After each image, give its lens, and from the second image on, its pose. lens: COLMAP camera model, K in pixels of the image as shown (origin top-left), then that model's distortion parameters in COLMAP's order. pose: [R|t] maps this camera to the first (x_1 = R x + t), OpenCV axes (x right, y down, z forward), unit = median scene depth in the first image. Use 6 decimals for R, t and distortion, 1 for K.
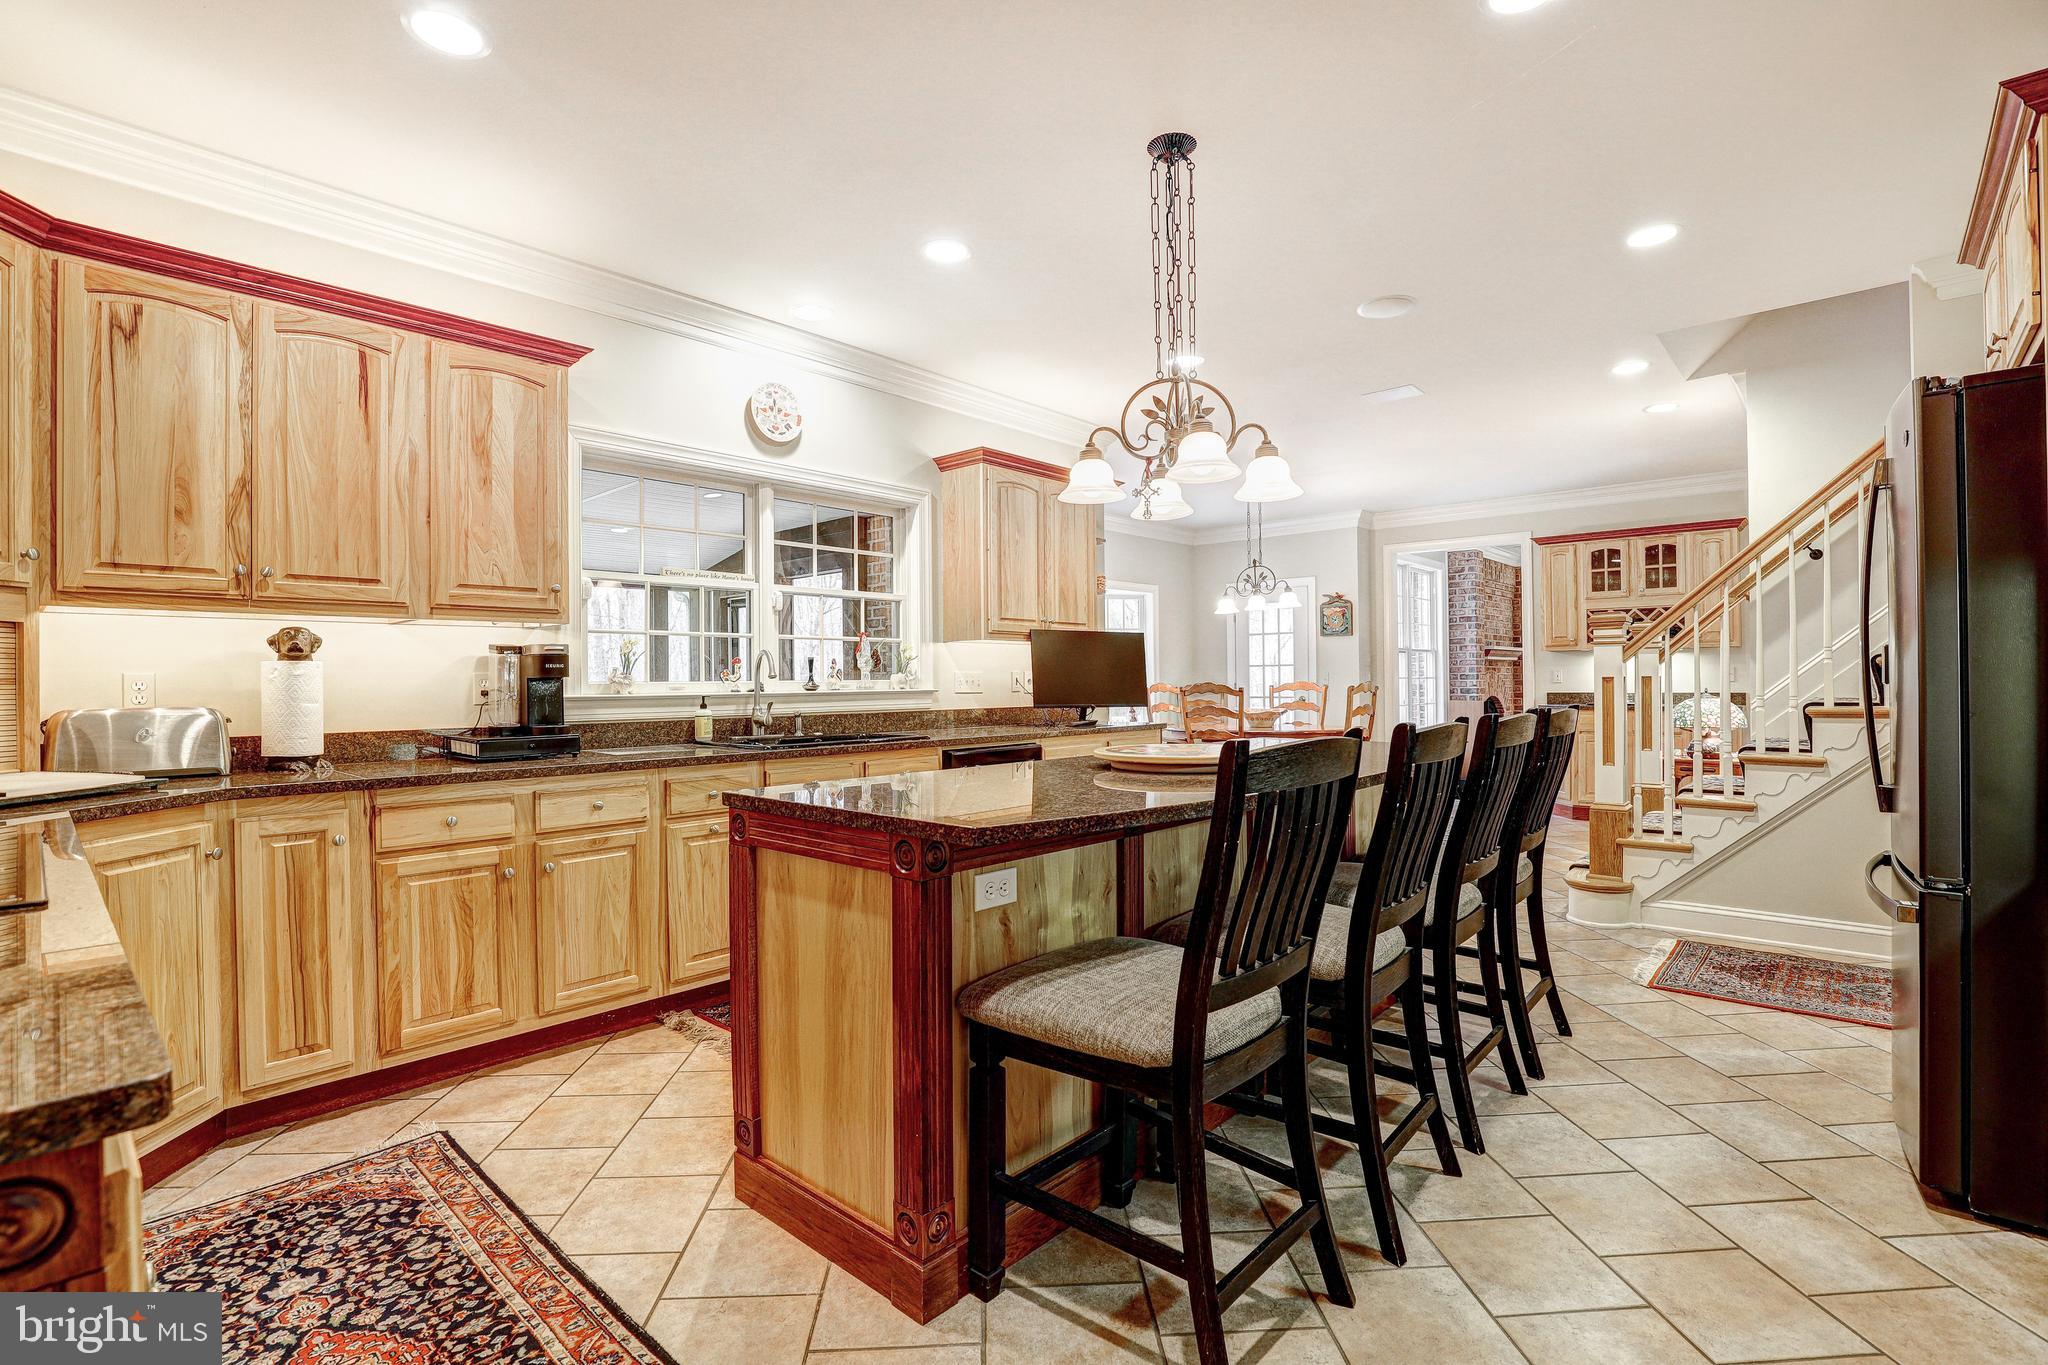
lens RADIAL K [[936.6, 0, 1027.2], [0, 936.6, 678.7], [0, 0, 1]] dist [-0.042395, 0.008210]
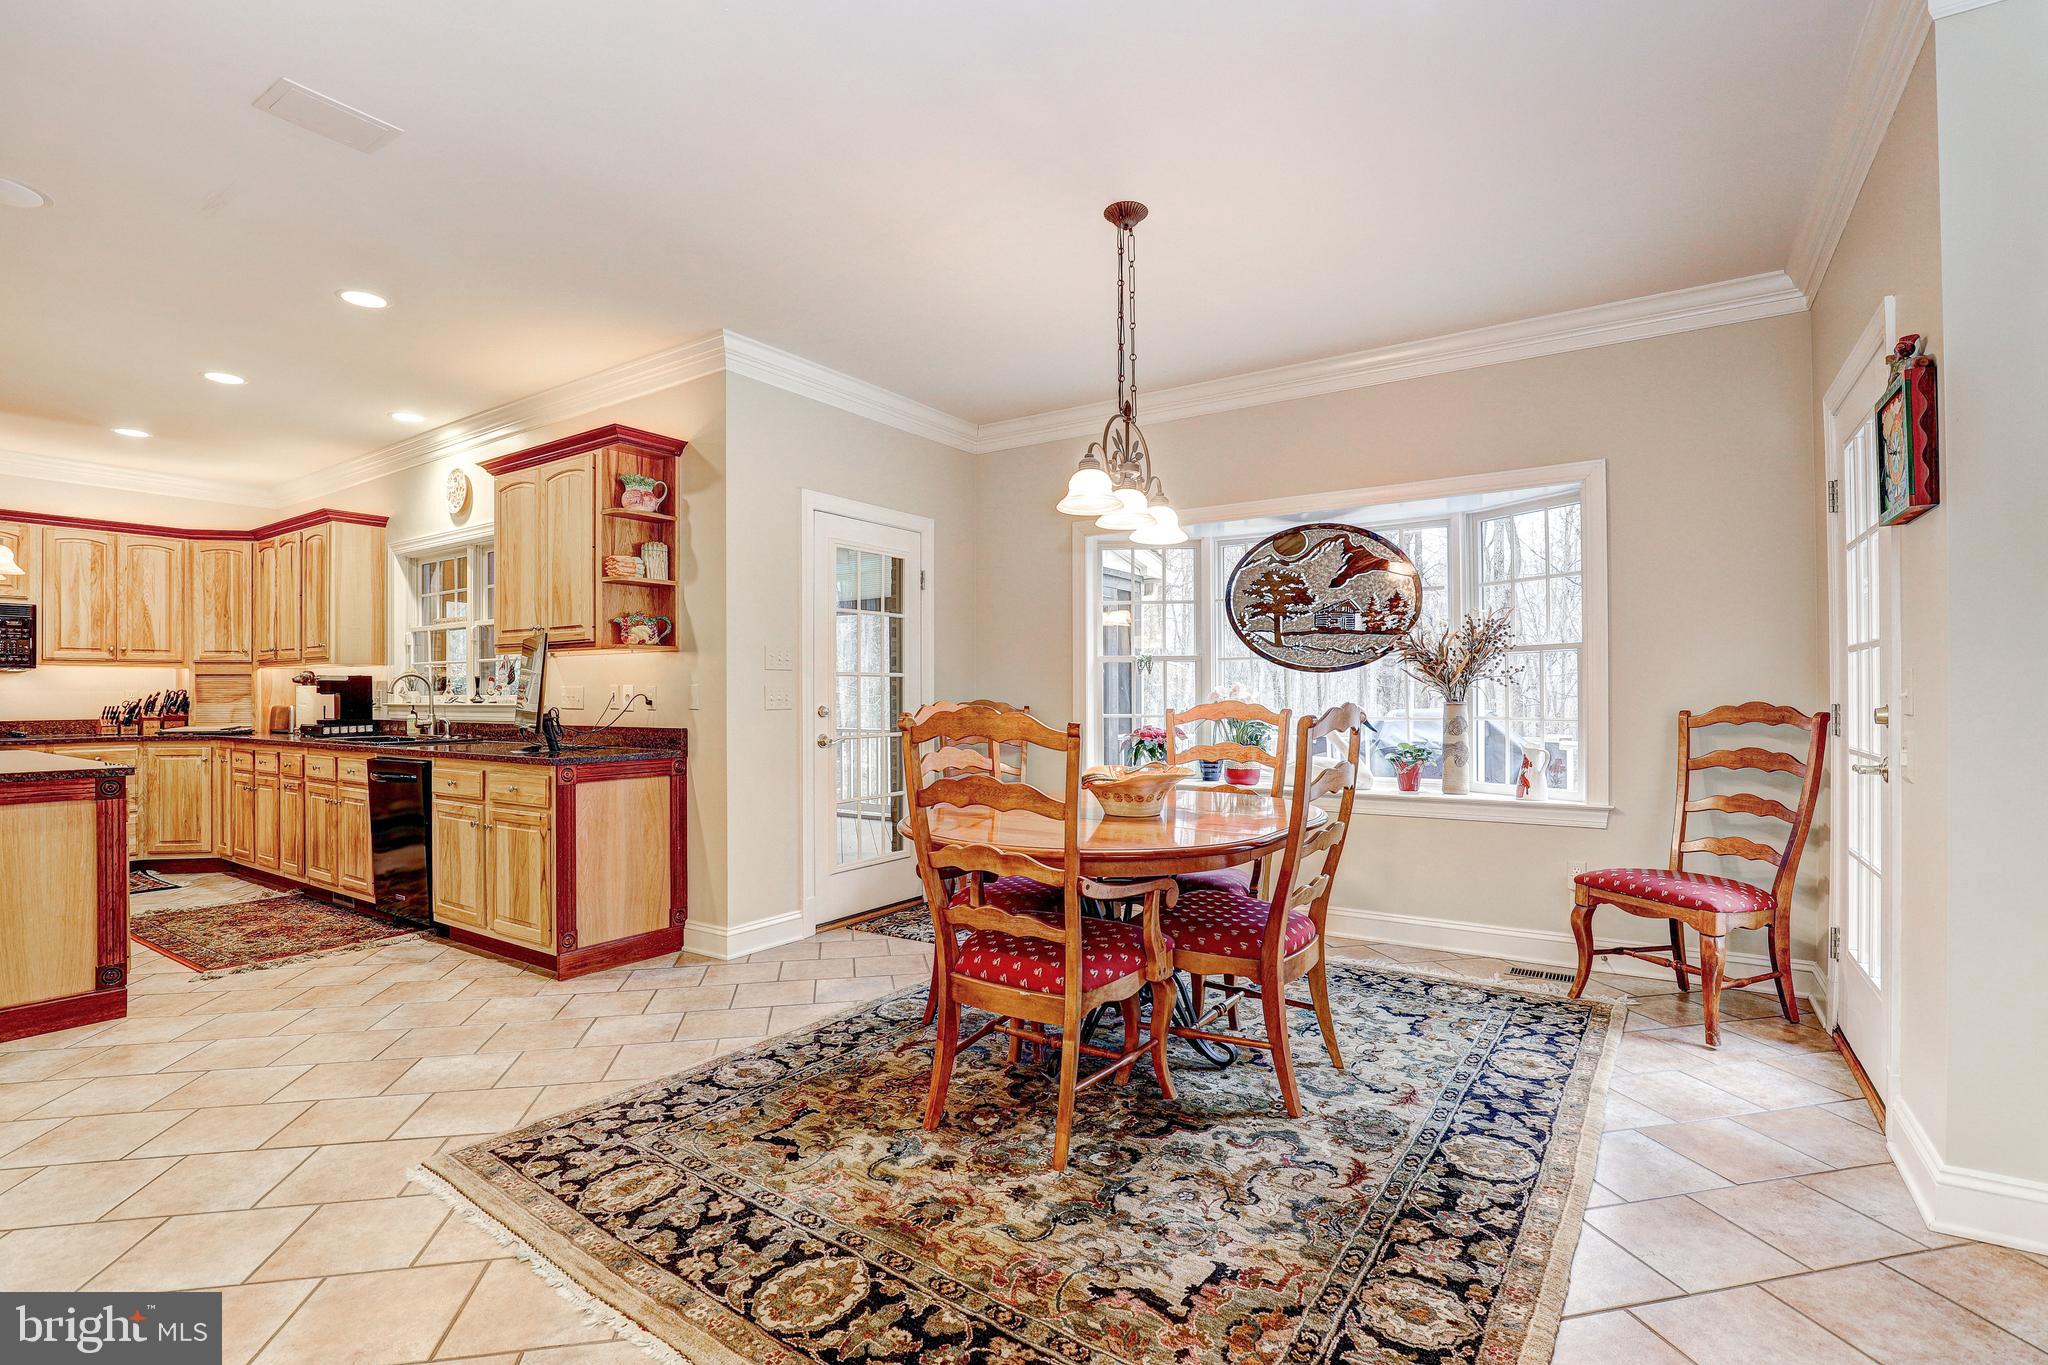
lens RADIAL K [[936.6, 0, 1027.2], [0, 936.6, 678.7], [0, 0, 1]] dist [-0.042395, 0.008210]
pose [[0.151301, -0.005191, -0.988474, 0.440751], [0.007619, 0.999963, -0.004086, -0.003987], [0.988458, -0.006913, 0.151335, 0.621381]]
